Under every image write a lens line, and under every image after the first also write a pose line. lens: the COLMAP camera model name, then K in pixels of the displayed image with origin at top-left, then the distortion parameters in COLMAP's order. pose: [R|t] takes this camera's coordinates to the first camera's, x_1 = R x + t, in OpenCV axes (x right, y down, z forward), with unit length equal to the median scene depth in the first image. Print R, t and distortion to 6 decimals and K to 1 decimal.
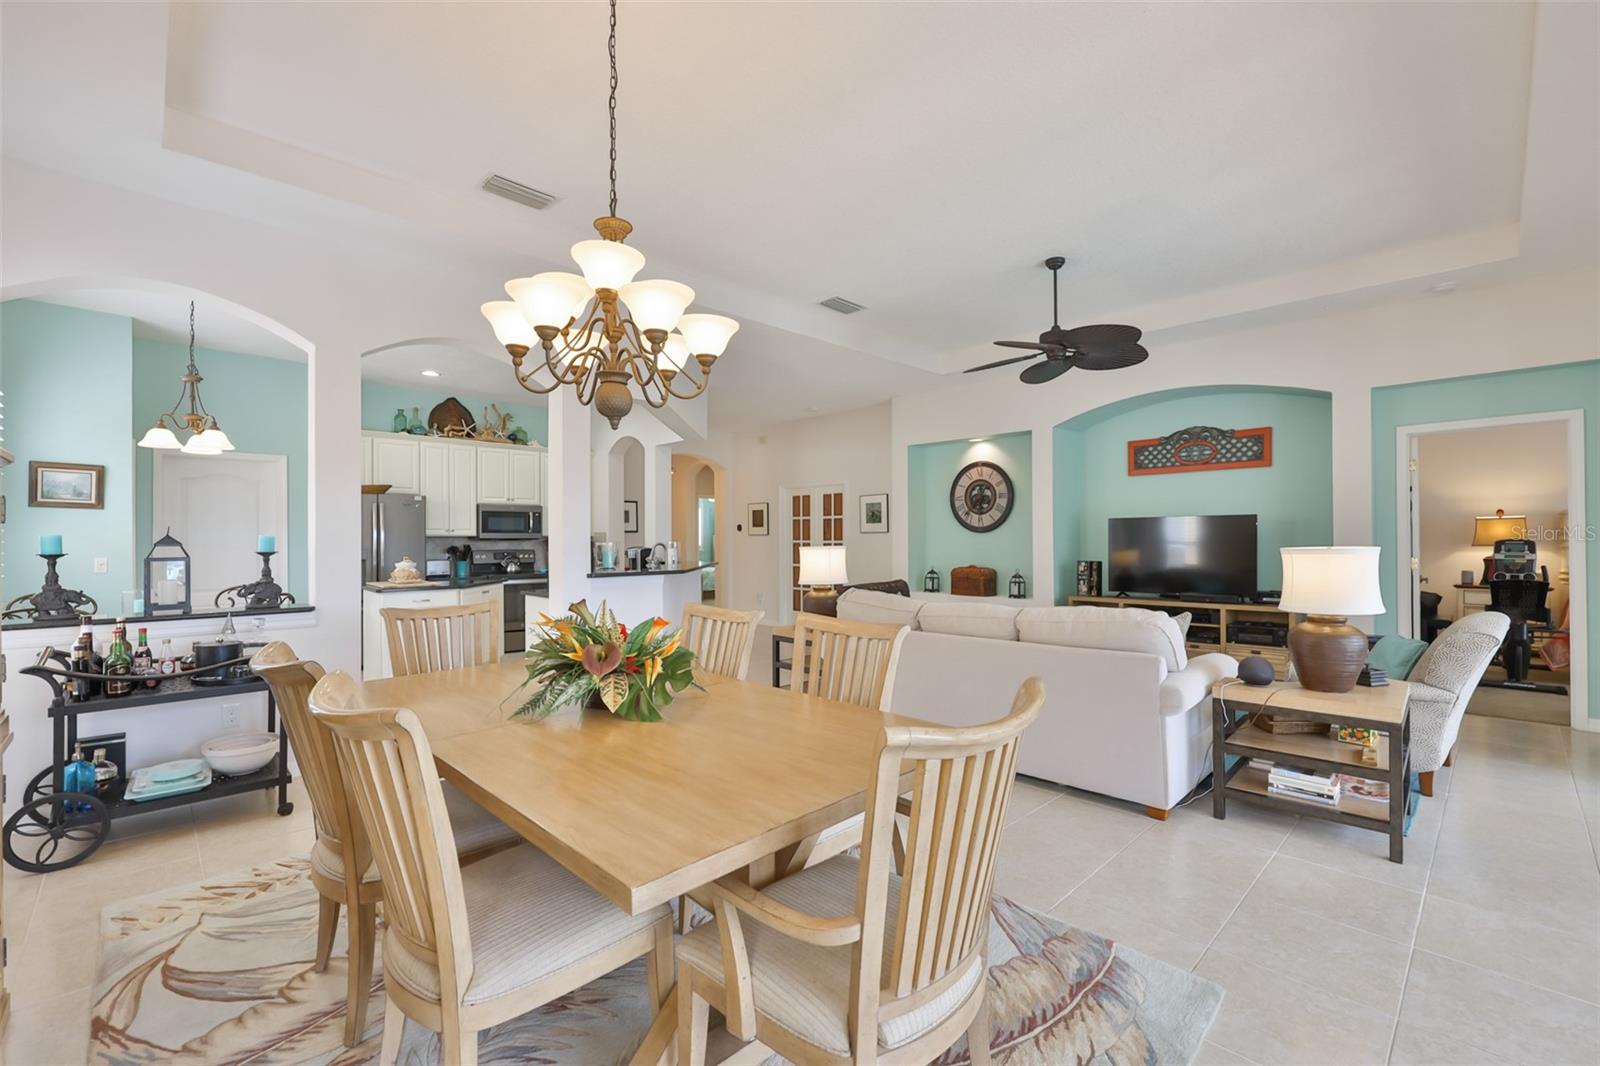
lens RADIAL K [[683.6, 0, 796.9], [0, 683.6, 537.5], [0, 0, 1]] dist [-0.004169, 0.000220]
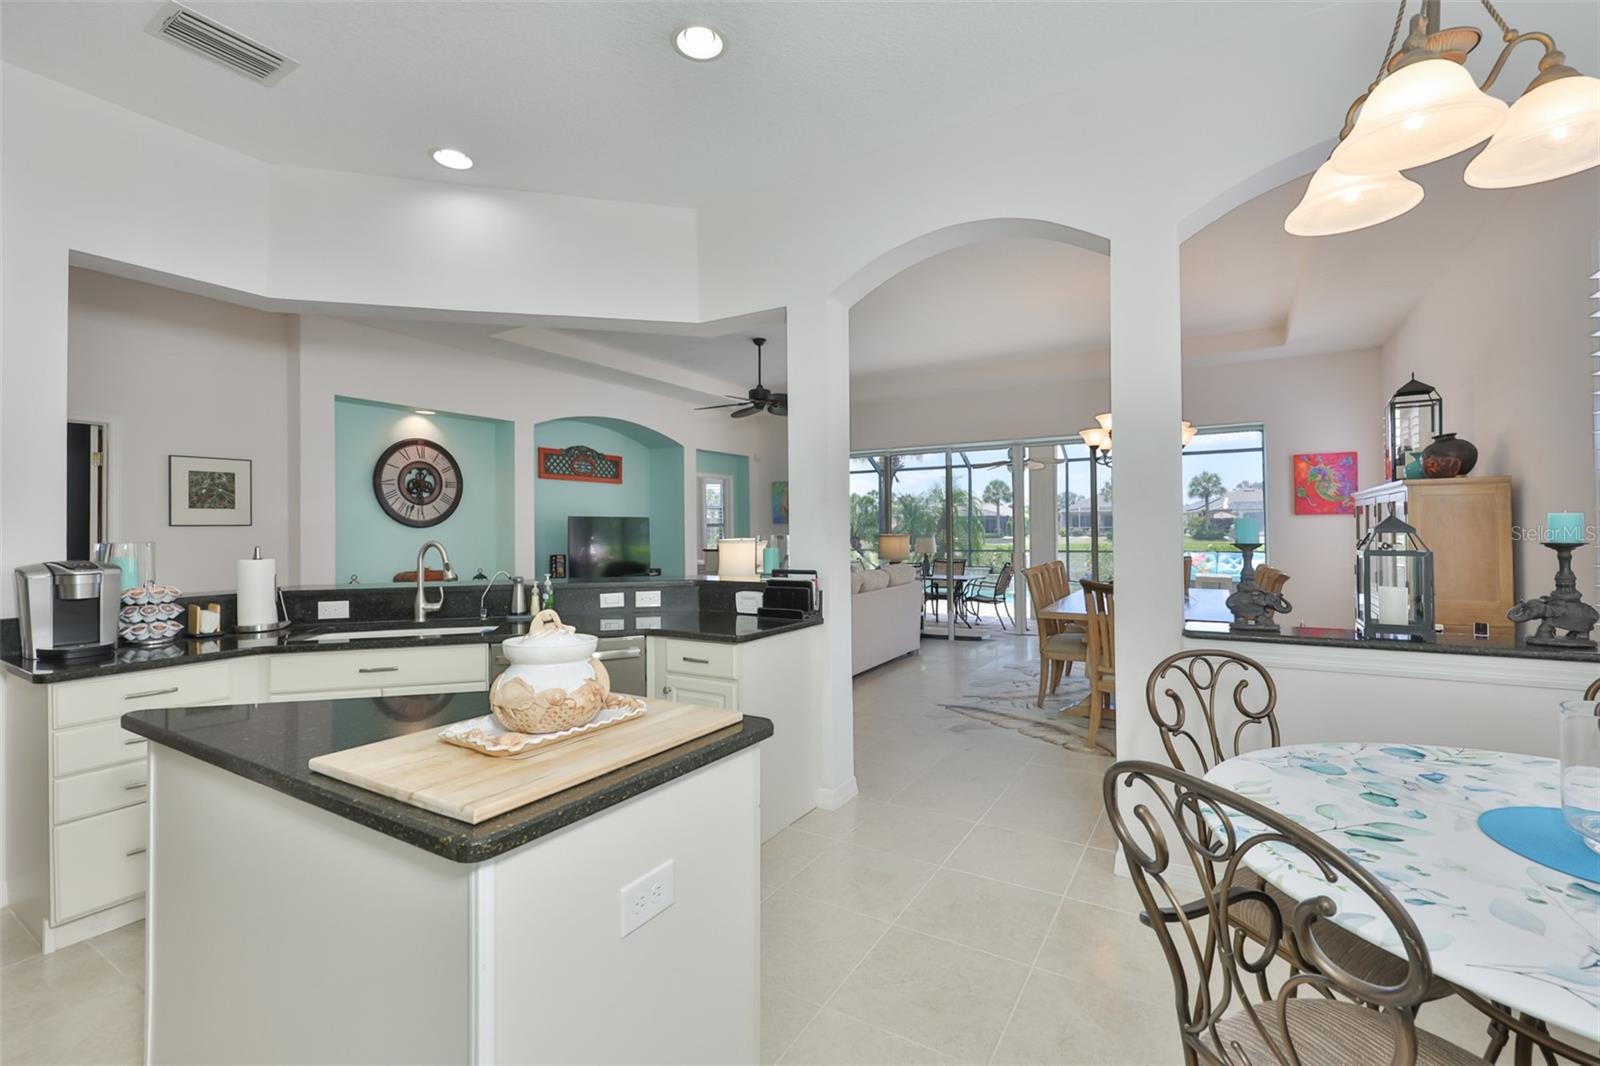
lens RADIAL K [[683.6, 0, 830.2], [0, 683.6, 524.9], [0, 0, 1]] dist [-0.004169, 0.000220]
pose [[-0.273437, 0.015822, 0.961760, -0.638650], [0.007332, 0.999870, -0.014364, 0.004159], [-0.961862, 0.003124, -0.273518, 0.771246]]
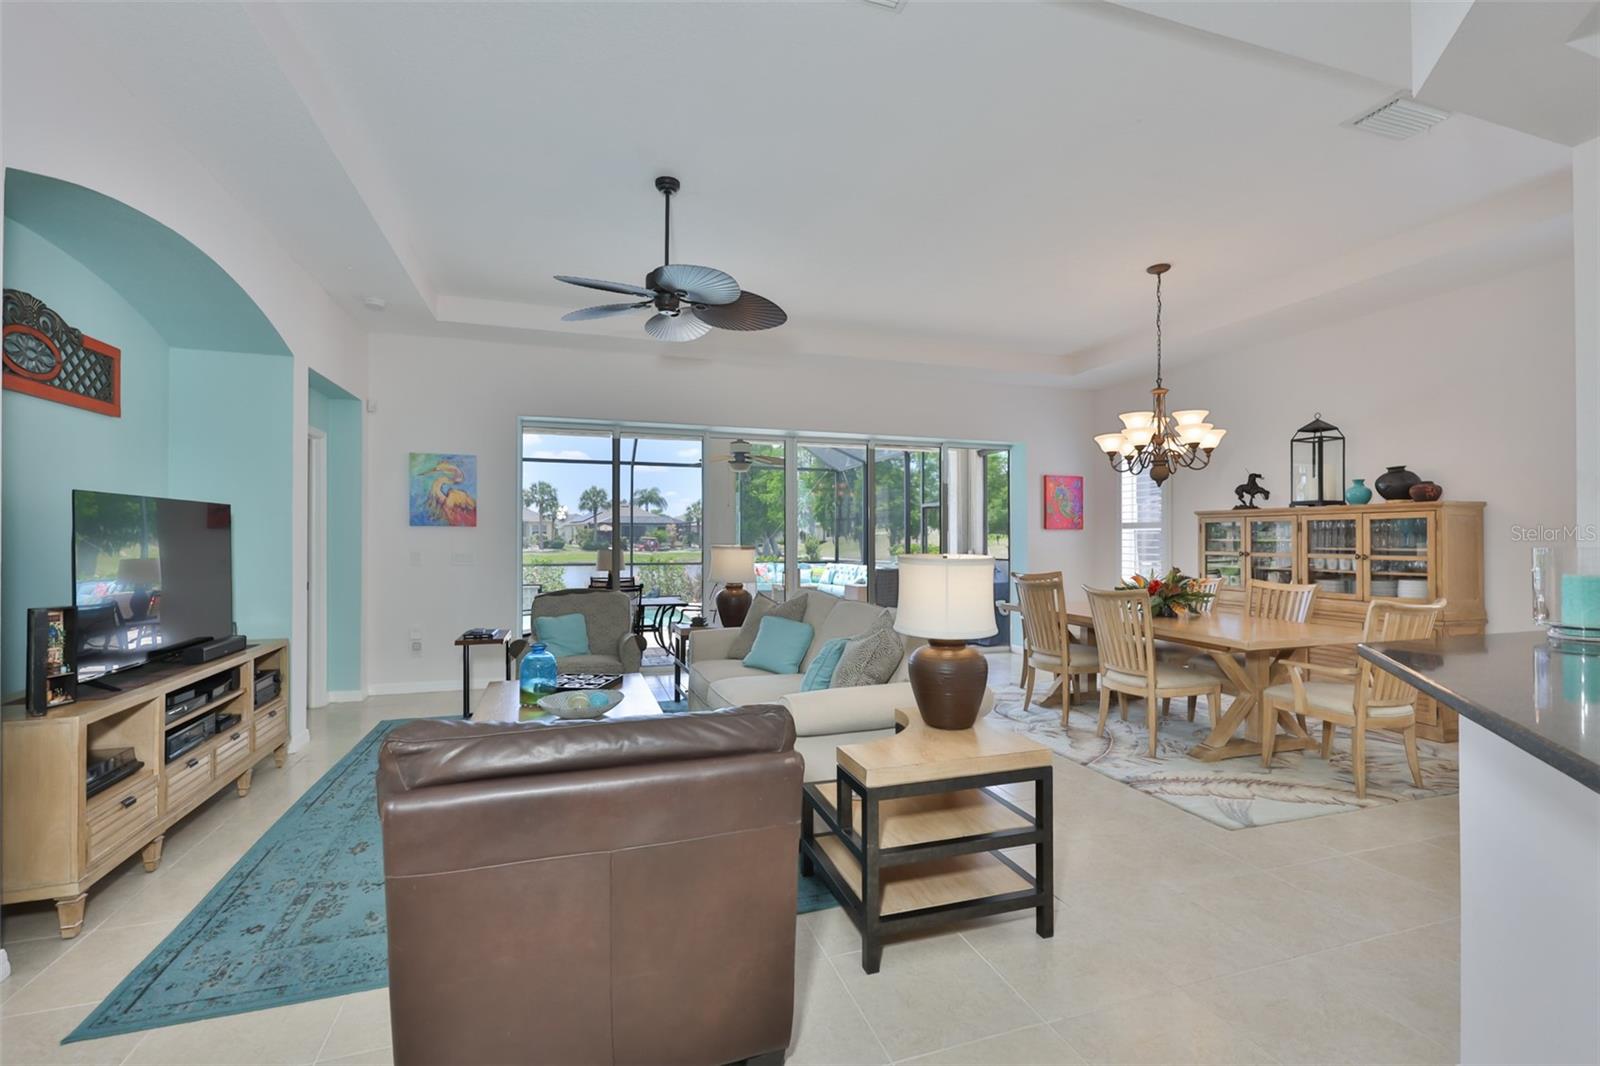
lens RADIAL K [[683.6, 0, 795.4], [0, 683.6, 535.2], [0, 0, 1]] dist [-0.004169, 0.000220]
pose [[-0.894542, 0.007349, 0.446924, -0.054553], [0.002907, 0.999939, -0.010625, 0.001779], [-0.446975, -0.008206, -0.894509, 0.998729]]
